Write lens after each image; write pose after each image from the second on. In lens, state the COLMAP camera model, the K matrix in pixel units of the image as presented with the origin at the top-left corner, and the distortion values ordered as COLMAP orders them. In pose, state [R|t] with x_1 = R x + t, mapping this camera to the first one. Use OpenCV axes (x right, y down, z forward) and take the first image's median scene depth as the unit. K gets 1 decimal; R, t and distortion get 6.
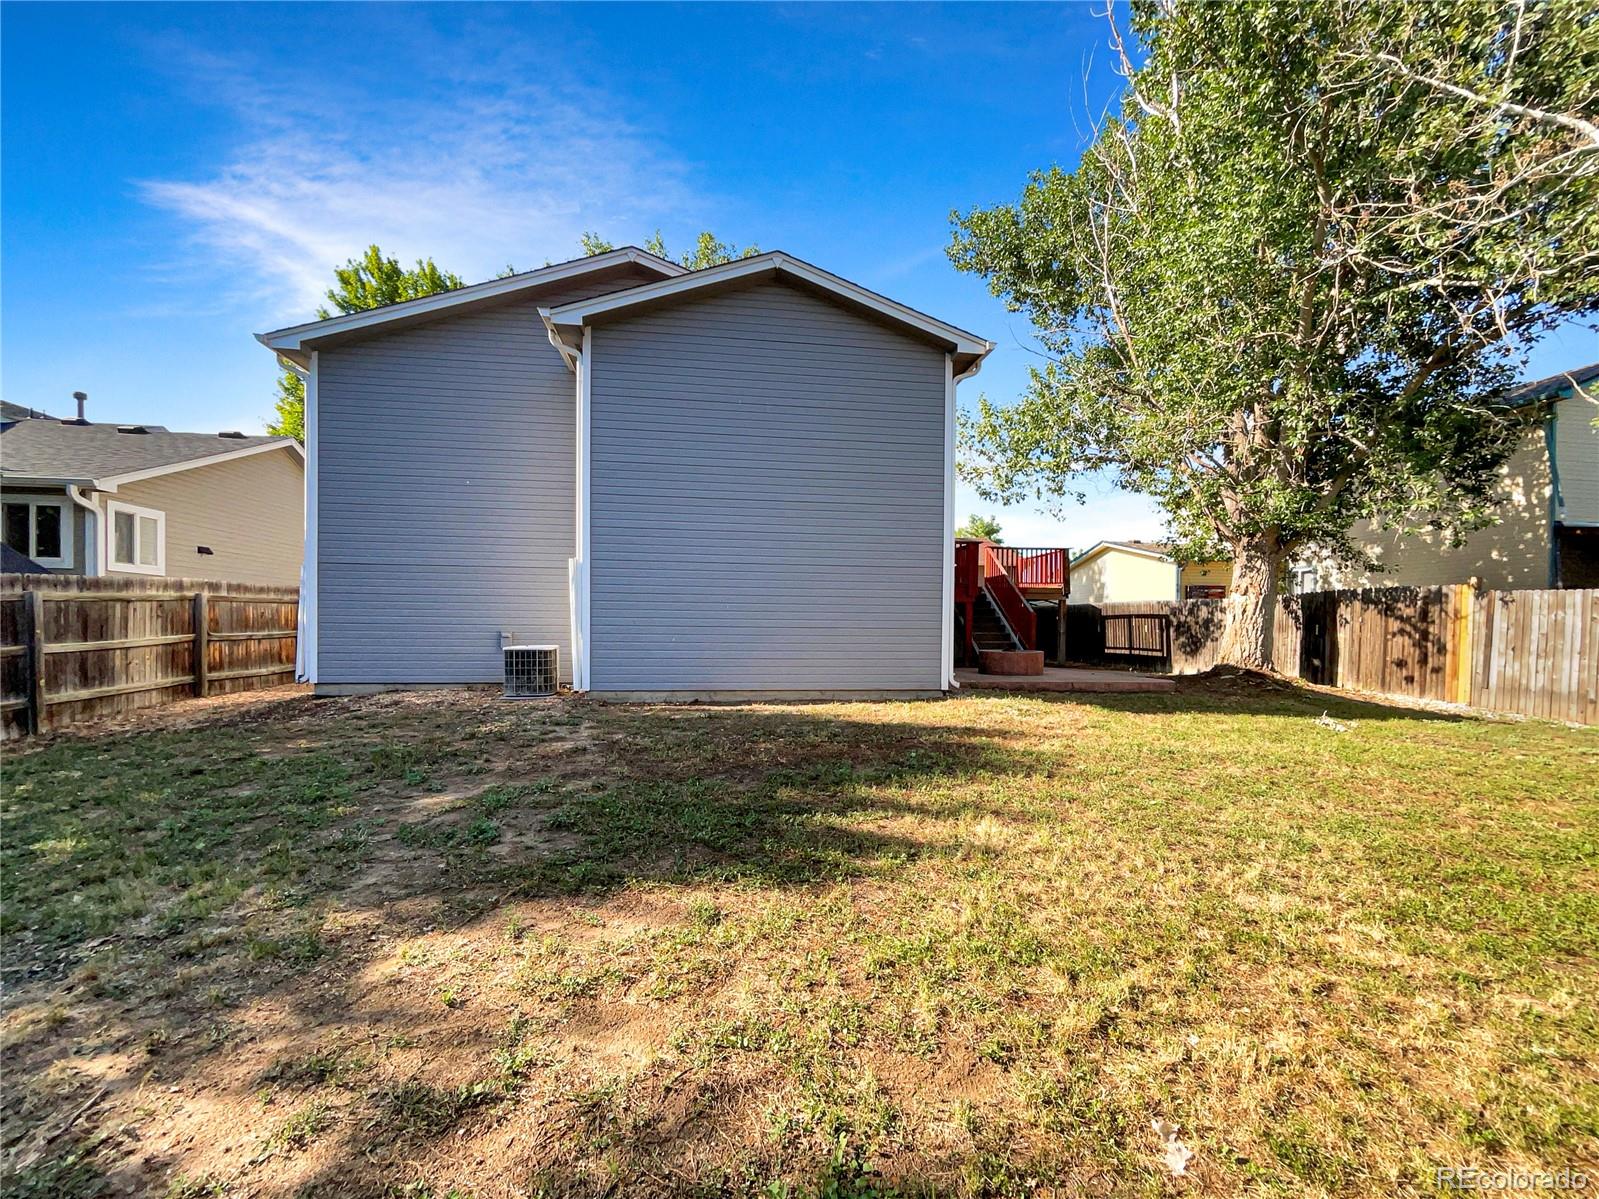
lens RADIAL K [[644.2, 0, 799.5], [0, 644.2, 599.5], [0, 0, 1]] dist [-0.000778, 0.000019]
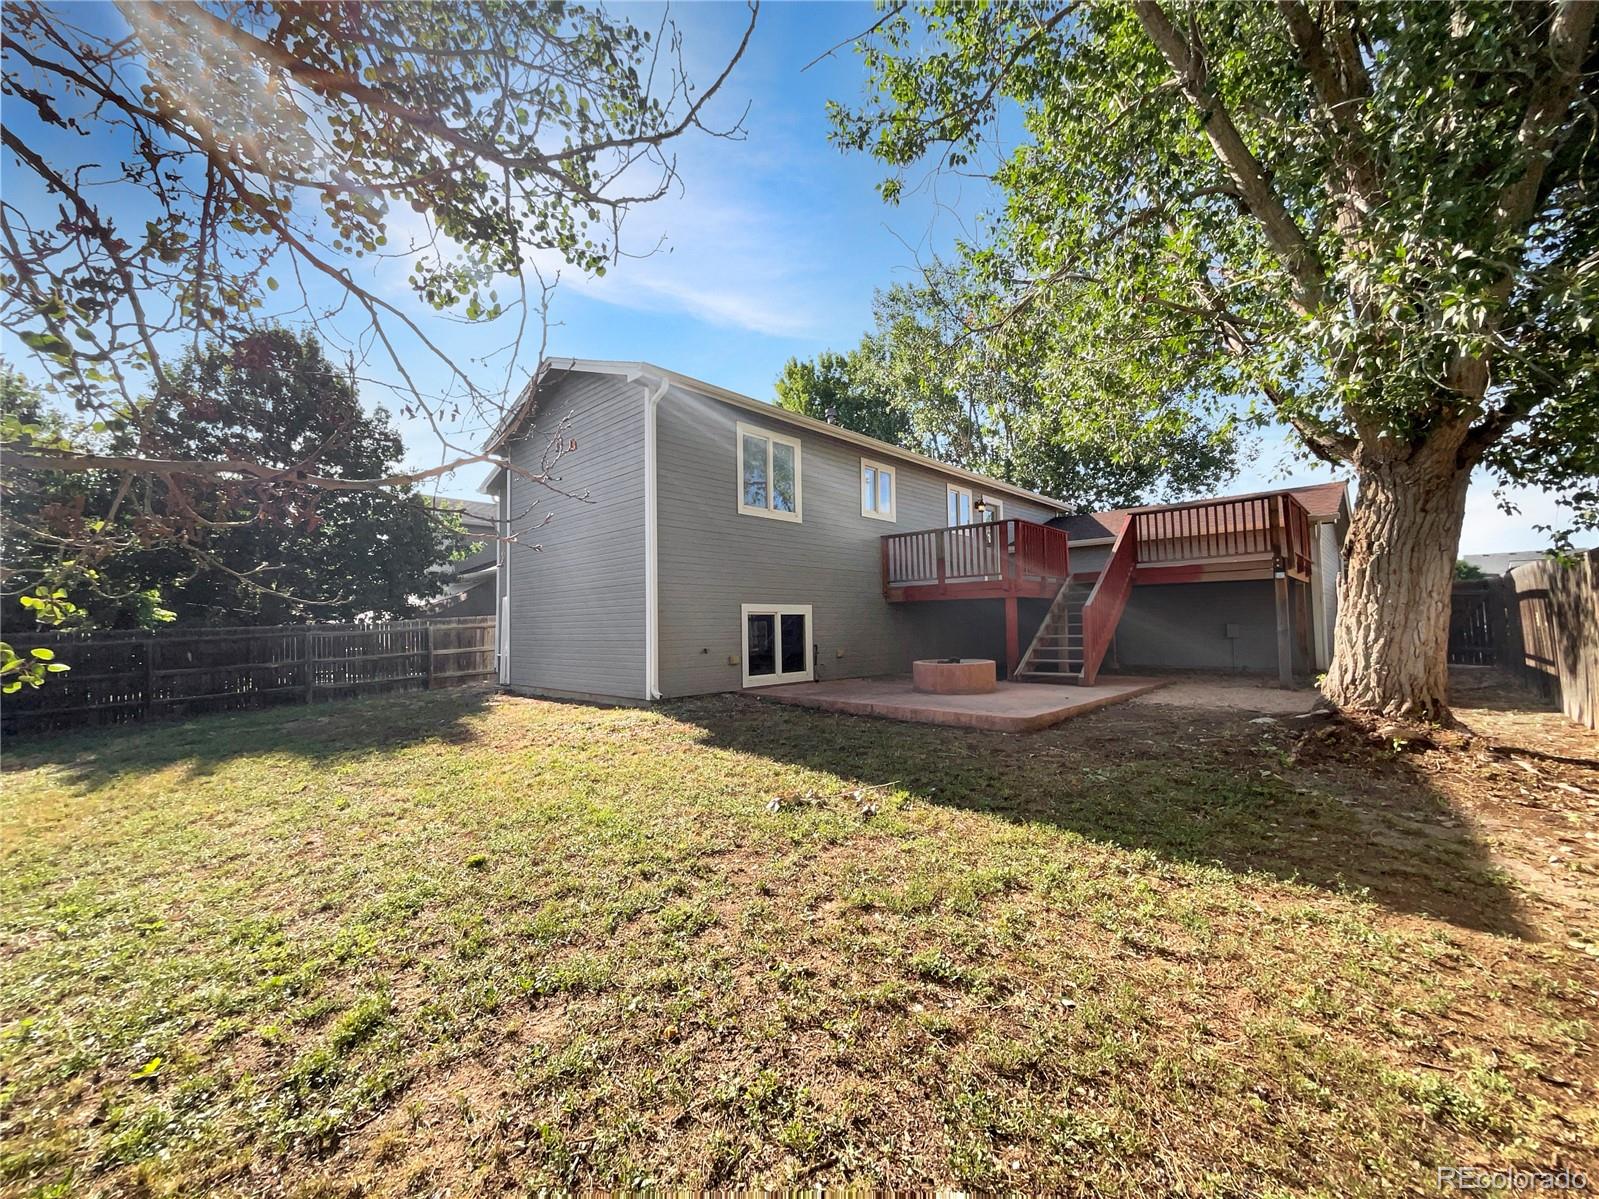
lens RADIAL K [[644.2, 0, 799.5], [0, 644.2, 599.5], [0, 0, 1]] dist [-0.000778, 0.000019]
pose [[0.612187, -0.054713, -0.788818, 0.944237], [0.060137, 0.997935, -0.022546, 0.012171], [0.788423, -0.033634, 0.614213, 0.427791]]
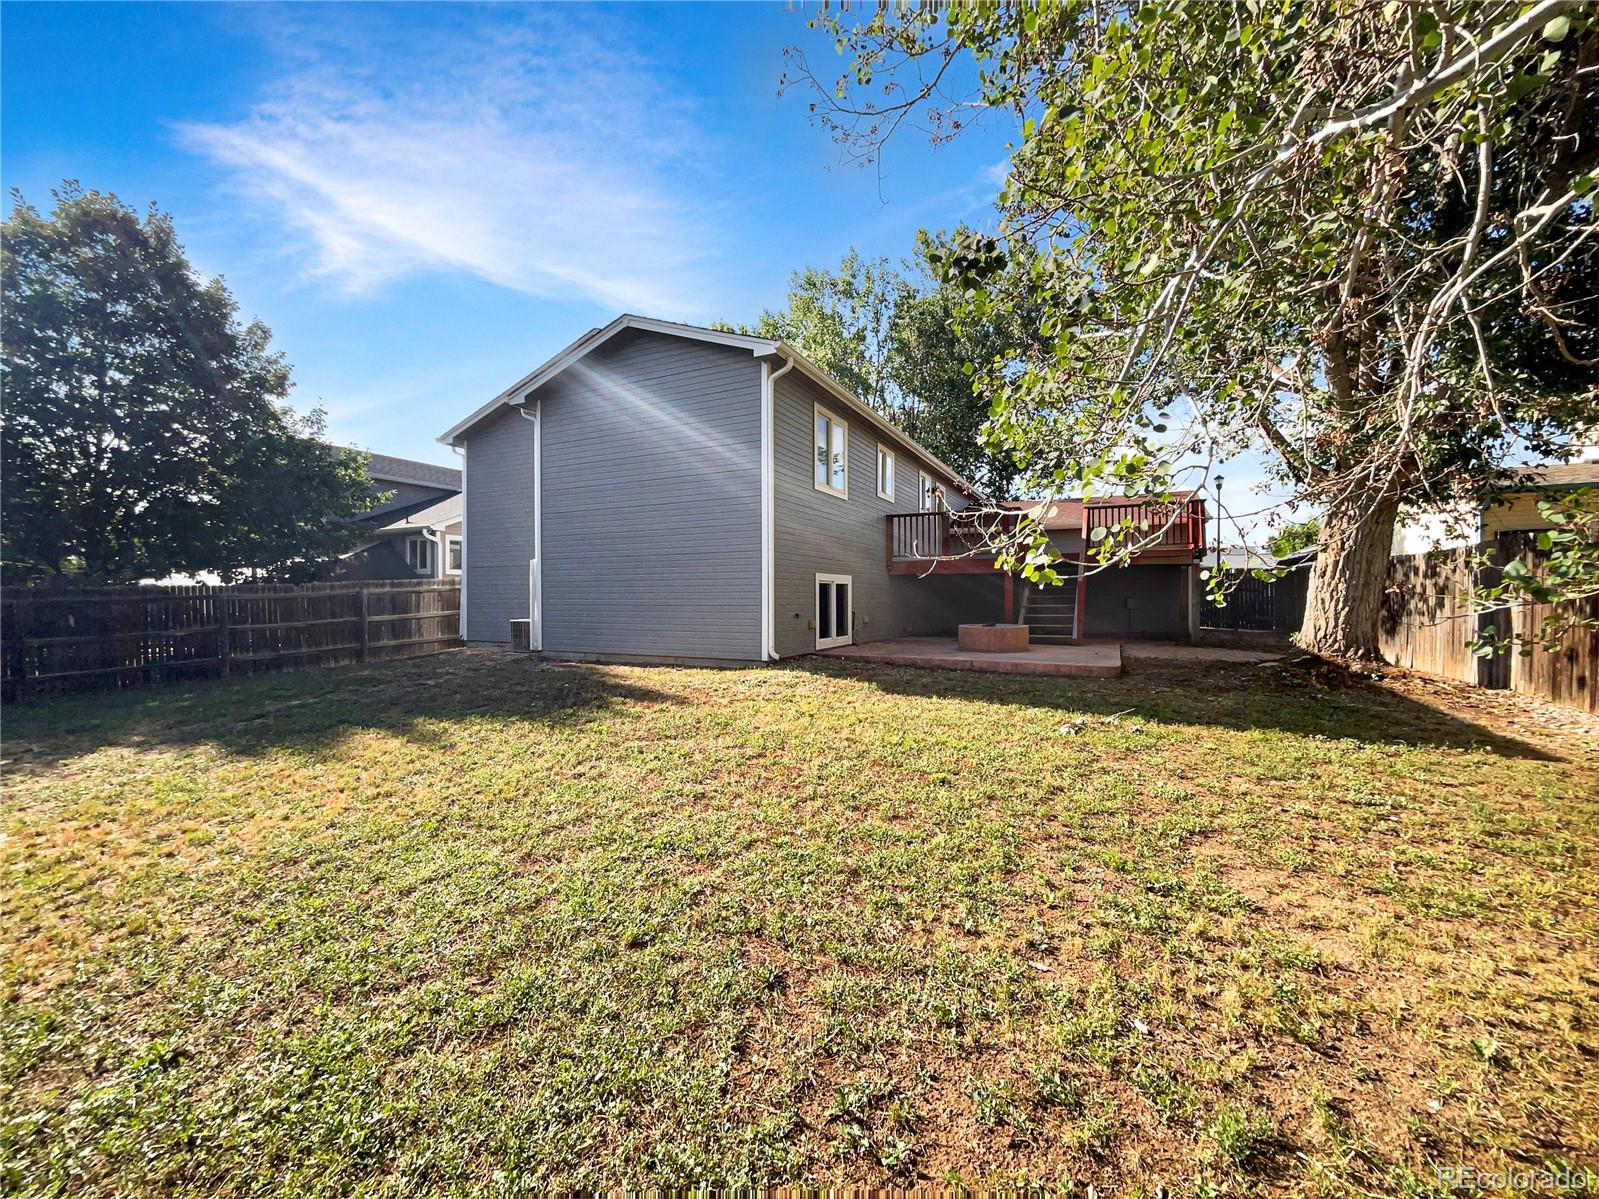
lens RADIAL K [[644.2, 0, 799.5], [0, 644.2, 599.5], [0, 0, 1]] dist [-0.000778, 0.000019]
pose [[0.817972, -0.011145, -0.575151, 0.720786], [0.038760, 0.998608, 0.035772, -0.002928], [0.573951, -0.051553, 0.817265, 0.095480]]
